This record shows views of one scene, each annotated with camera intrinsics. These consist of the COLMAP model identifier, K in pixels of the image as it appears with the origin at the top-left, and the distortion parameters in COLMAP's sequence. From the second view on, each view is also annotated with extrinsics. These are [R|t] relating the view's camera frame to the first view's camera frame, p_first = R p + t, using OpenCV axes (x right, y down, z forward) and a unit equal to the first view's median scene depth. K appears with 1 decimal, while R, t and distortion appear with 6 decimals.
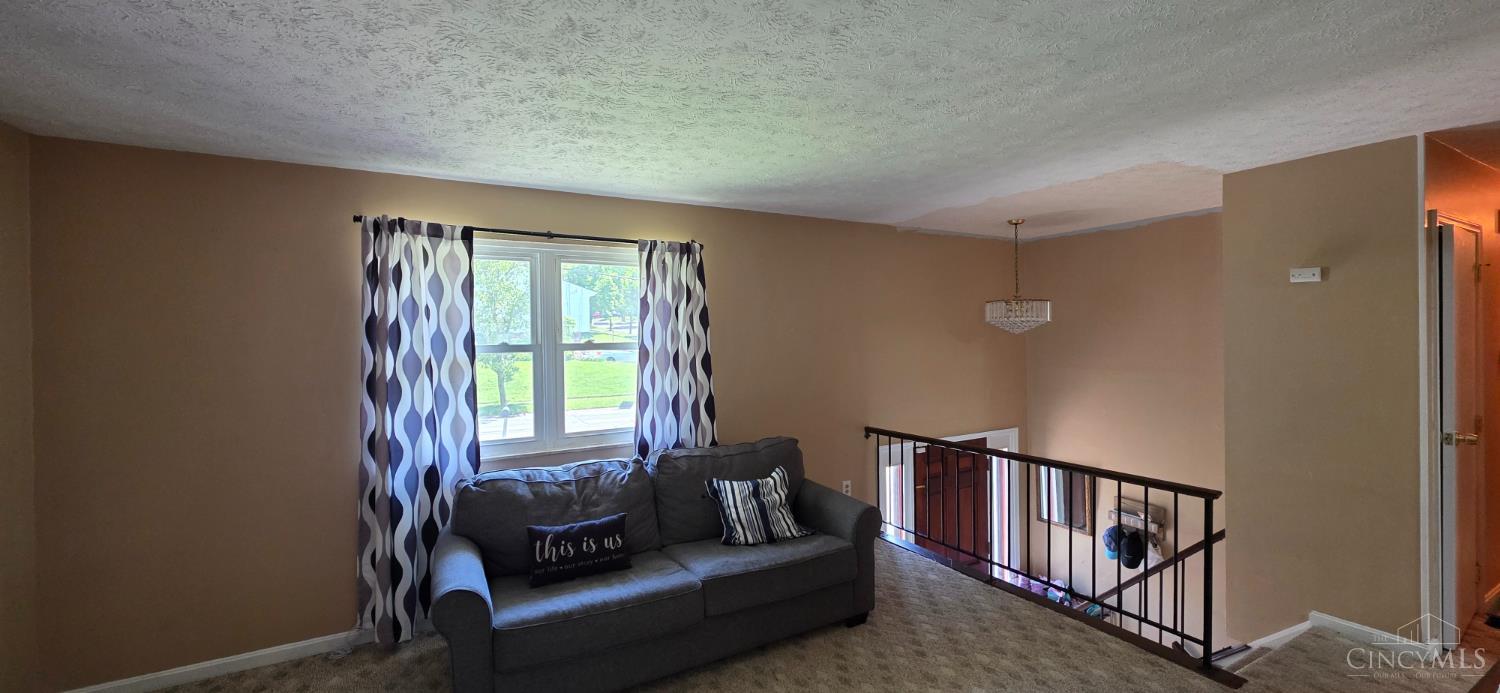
lens RADIAL K [[596.5, 0, 746.9], [0, 596.5, 338.5], [0, 0, 1]] dist [0.000236, 0.000013]
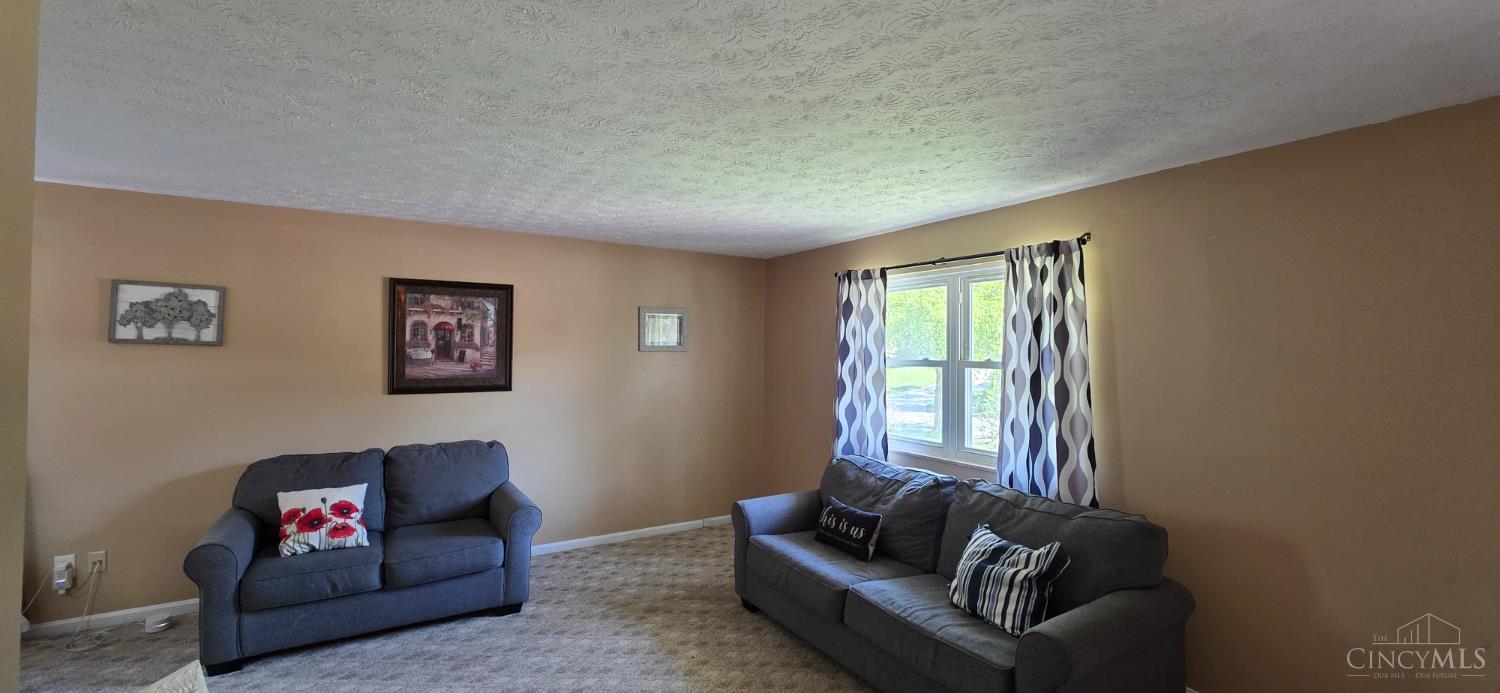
lens RADIAL K [[596.5, 0, 746.9], [0, 596.5, 338.5], [0, 0, 1]] dist [0.000236, 0.000013]
pose [[0.046608, -0.008051, -0.998881, 0.824536], [-0.018152, 0.999796, -0.008906, -0.016297], [0.998748, 0.018546, 0.046452, 0.653474]]
